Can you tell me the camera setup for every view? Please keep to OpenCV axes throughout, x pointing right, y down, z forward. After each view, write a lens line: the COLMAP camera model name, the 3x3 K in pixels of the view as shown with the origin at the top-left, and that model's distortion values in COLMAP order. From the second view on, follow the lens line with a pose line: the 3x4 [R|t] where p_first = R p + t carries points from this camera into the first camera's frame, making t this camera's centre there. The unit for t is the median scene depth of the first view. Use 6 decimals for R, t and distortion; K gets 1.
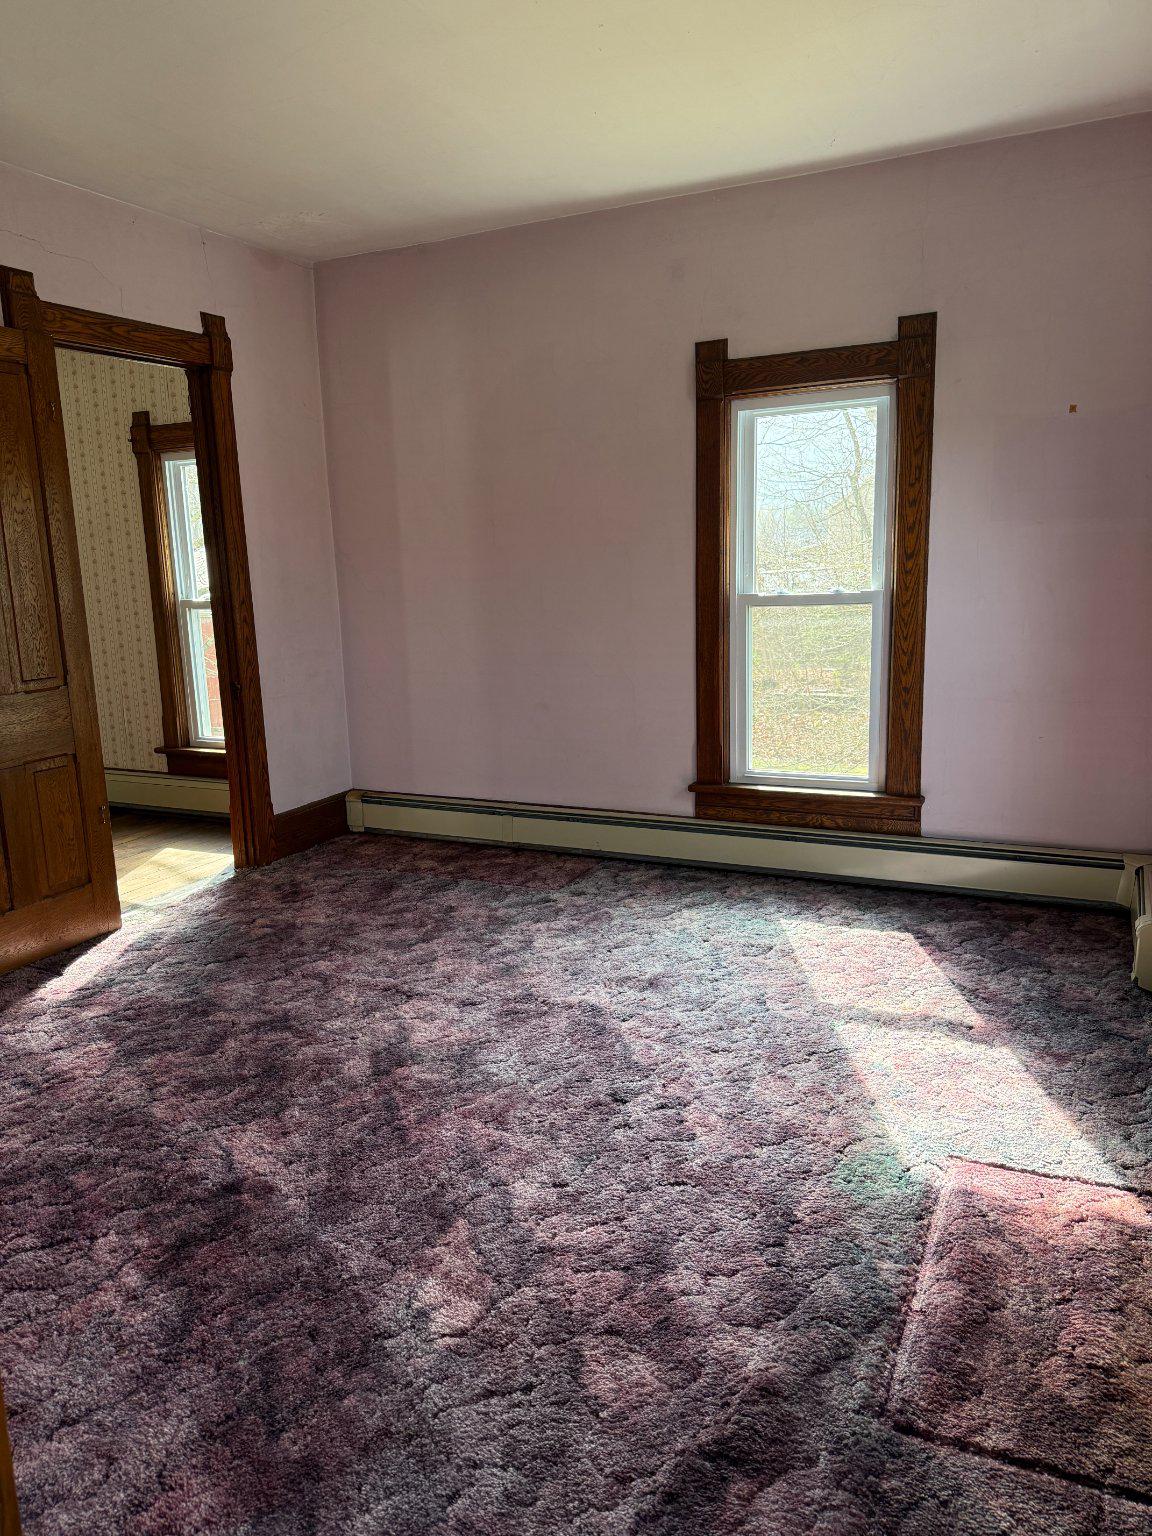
lens RADIAL K [[1084.1, 0, 608.7], [0, 1084.1, 756.4], [0, 0, 1]] dist [0.036967, -0.034187]
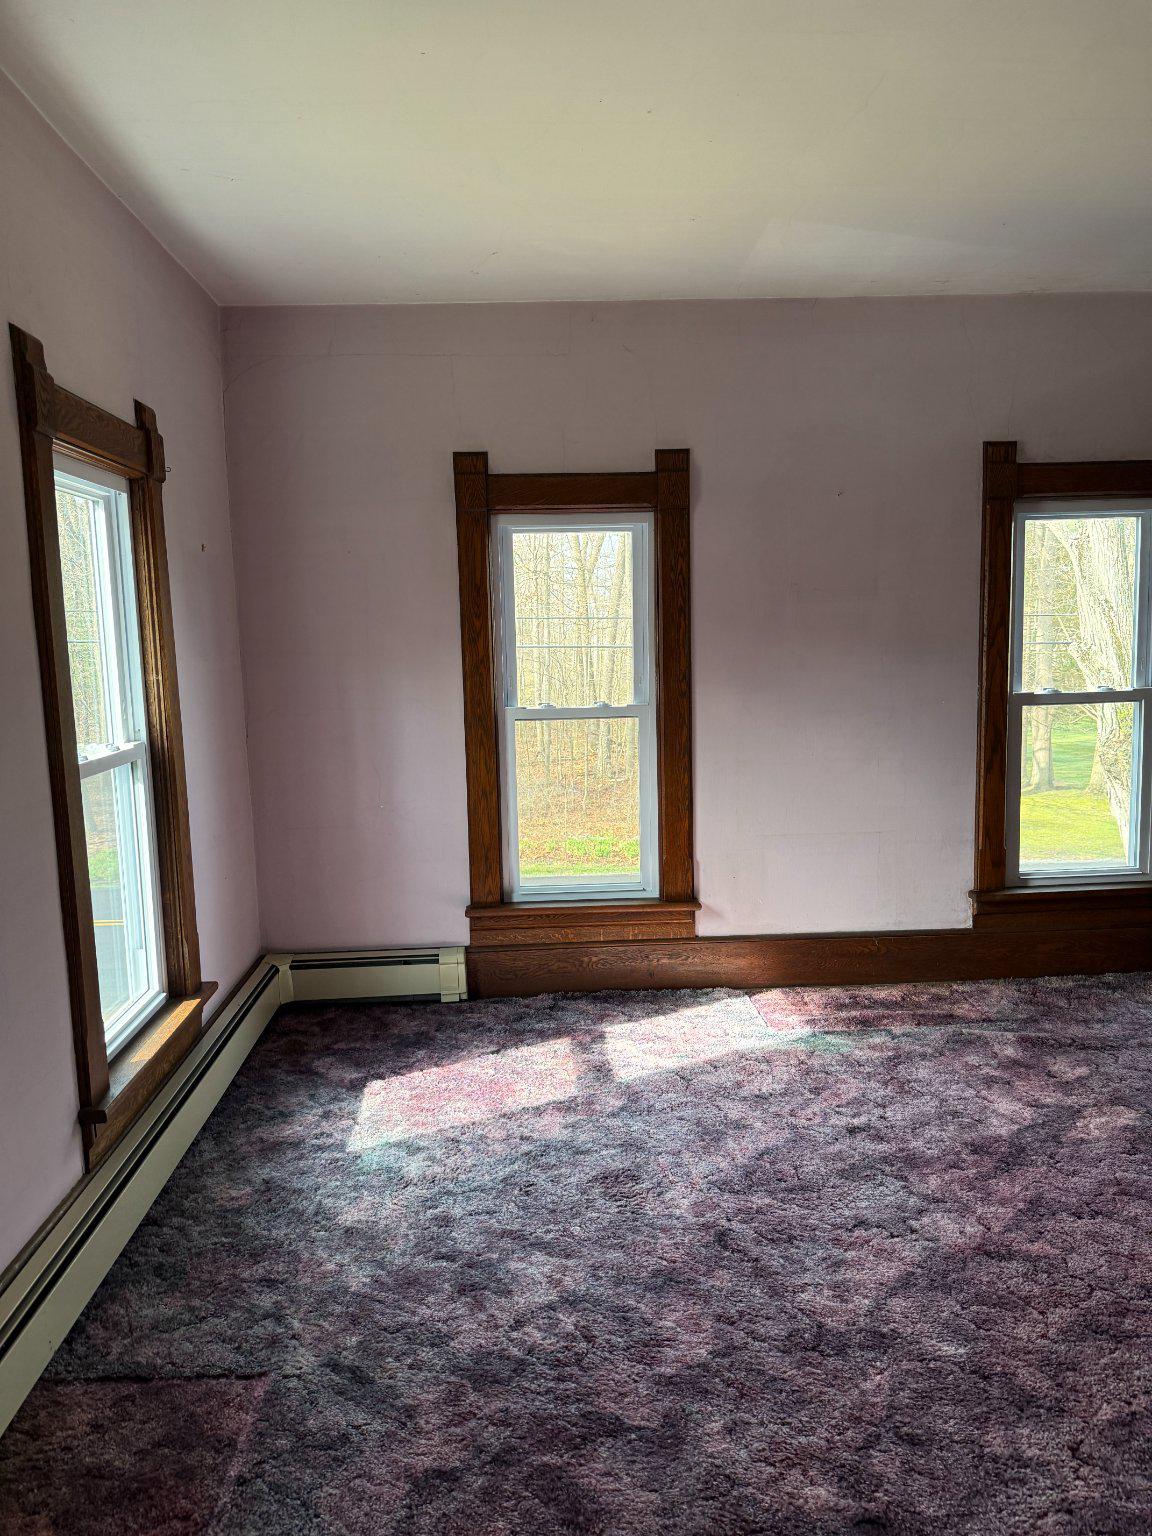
lens RADIAL K [[1069.7, 0, 576.0], [0, 1069.7, 768.0], [0, 0, 1]] dist [0.037218, -0.041576]
pose [[-0.451429, -0.074395, 0.889200, -0.926393], [0.206447, 0.960772, 0.185192, -0.354001], [-0.868096, 0.267174, -0.418362, 1.797762]]
